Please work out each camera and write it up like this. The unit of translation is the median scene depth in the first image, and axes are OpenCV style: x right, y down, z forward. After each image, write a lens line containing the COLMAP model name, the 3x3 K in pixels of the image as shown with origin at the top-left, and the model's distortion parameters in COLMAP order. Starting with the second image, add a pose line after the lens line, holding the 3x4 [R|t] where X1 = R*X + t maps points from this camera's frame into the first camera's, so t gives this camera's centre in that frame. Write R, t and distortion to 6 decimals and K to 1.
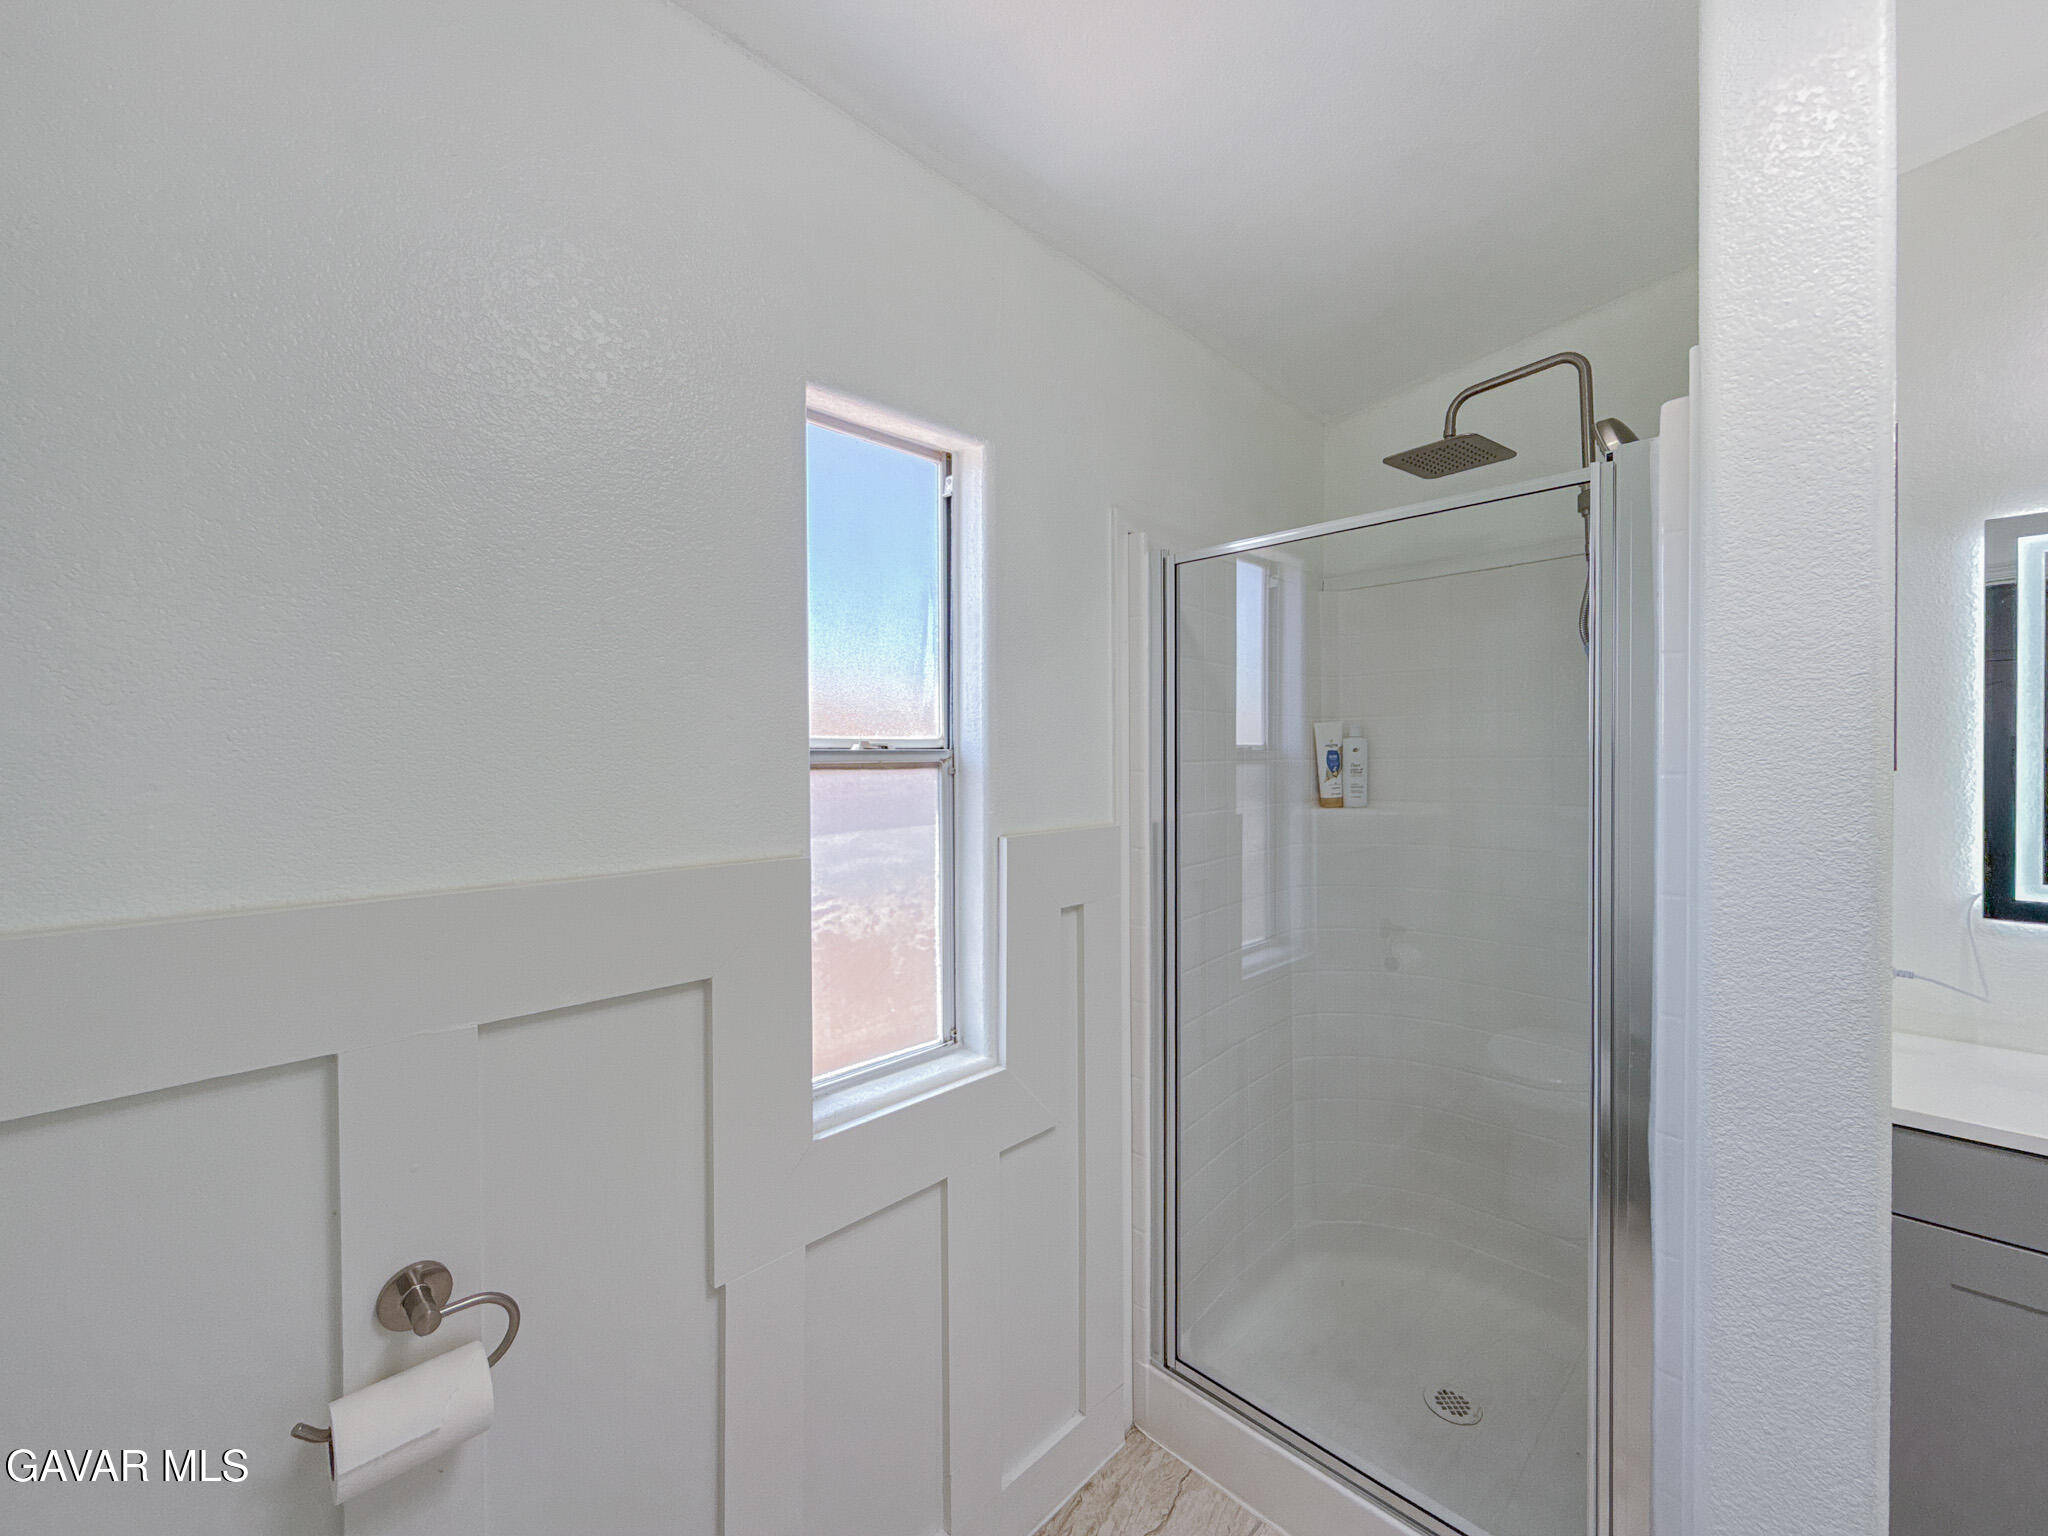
lens RADIAL K [[823.3, 0, 1023.6], [0, 823.3, 755.6], [0, 0, 1]] dist [0.001994, 0.000195]
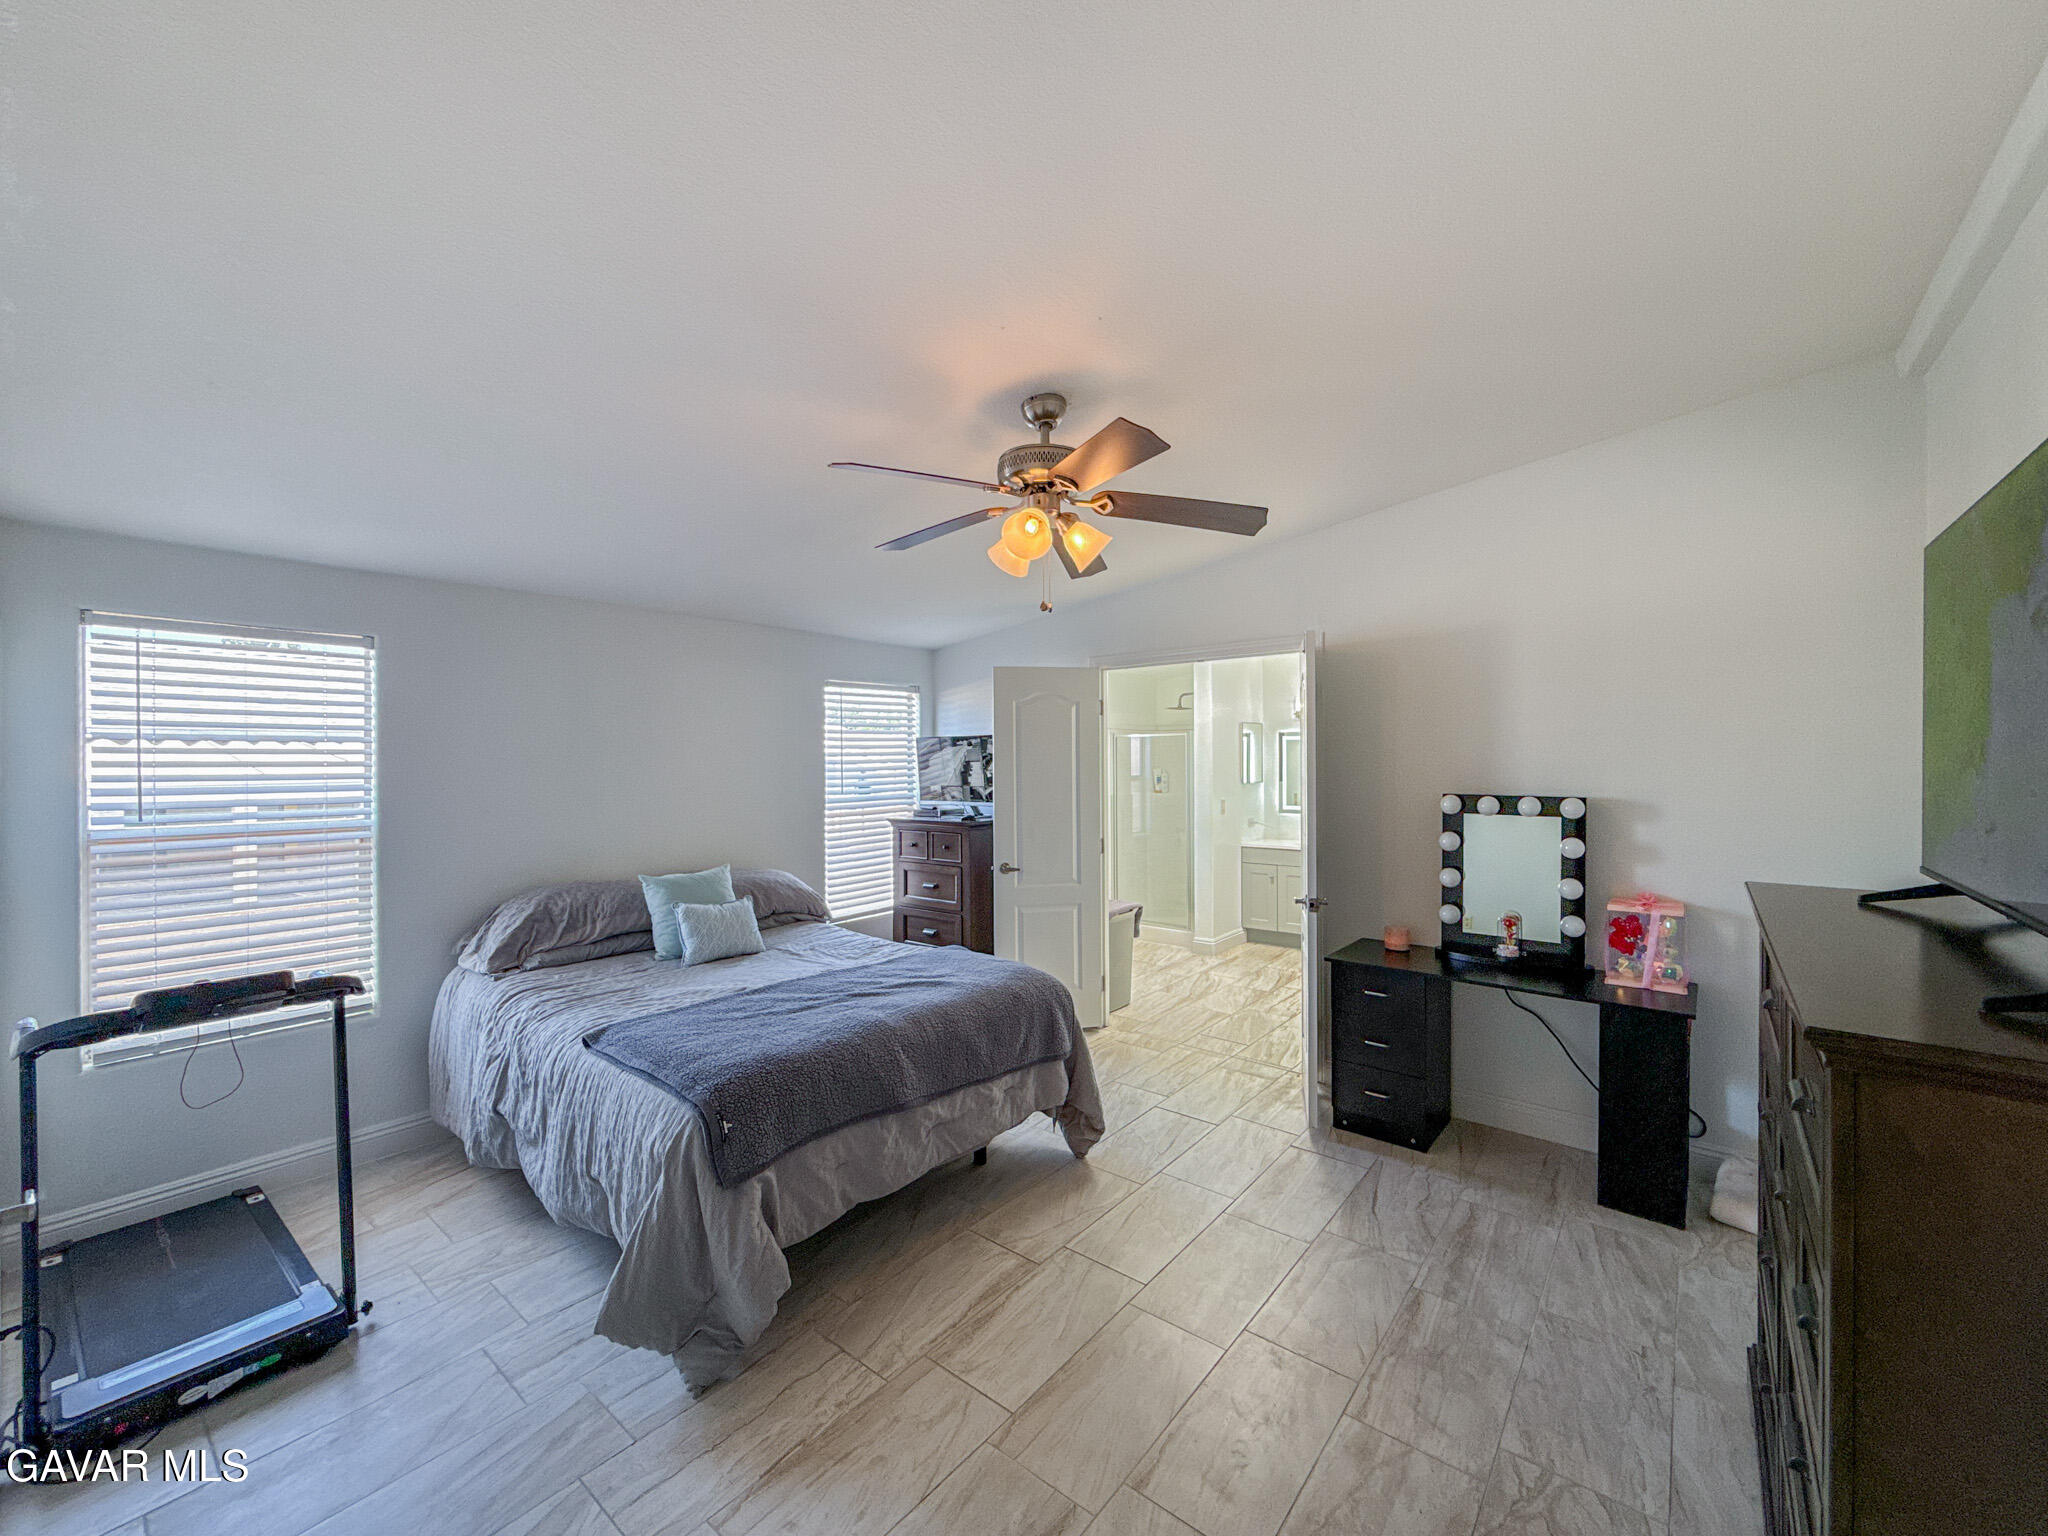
lens RADIAL K [[823.3, 0, 1031.5], [0, 823.3, 767.7], [0, 0, 1]] dist [0.001994, 0.000195]
pose [[0.995176, -0.000826, 0.098100, -0.780828], [0.000361, 0.999989, 0.004755, -0.094994], [-0.098102, -0.004696, 0.995165, -3.731887]]
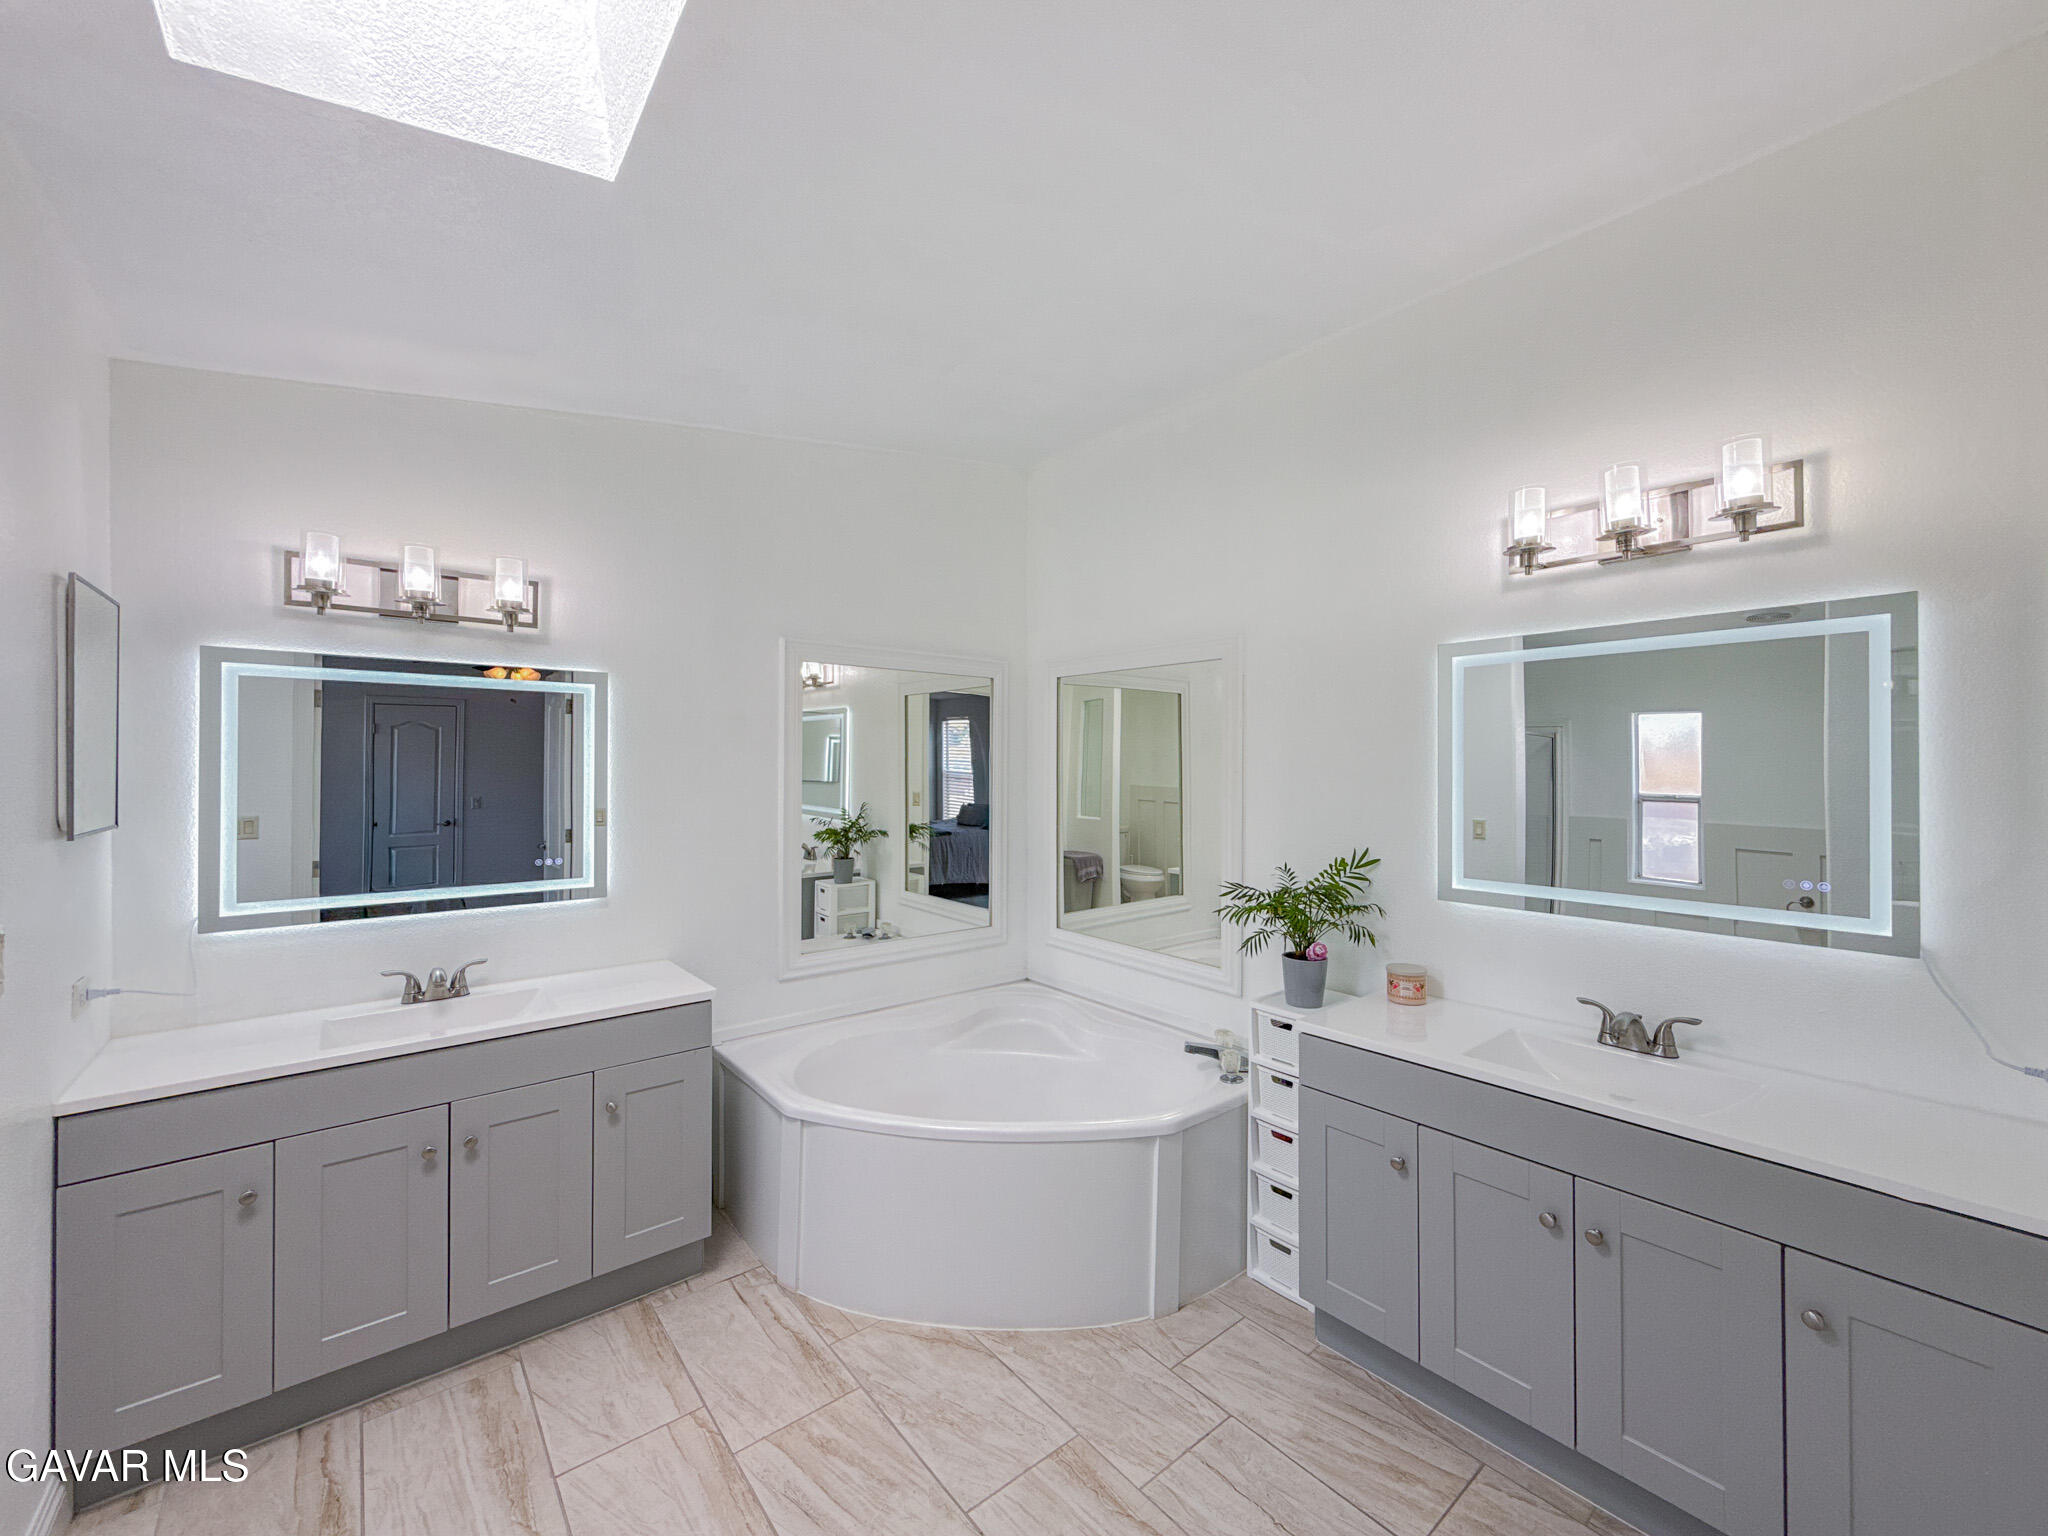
lens RADIAL K [[823.3, 0, 1034.6], [0, 823.3, 759.5], [0, 0, 1]] dist [0.001994, 0.000195]
pose [[0.108697, 0.007910, 0.994043, -0.059170], [0.000307, 0.999968, -0.007991, -0.082367], [-0.994075, 0.001174, 0.108691, -0.544947]]
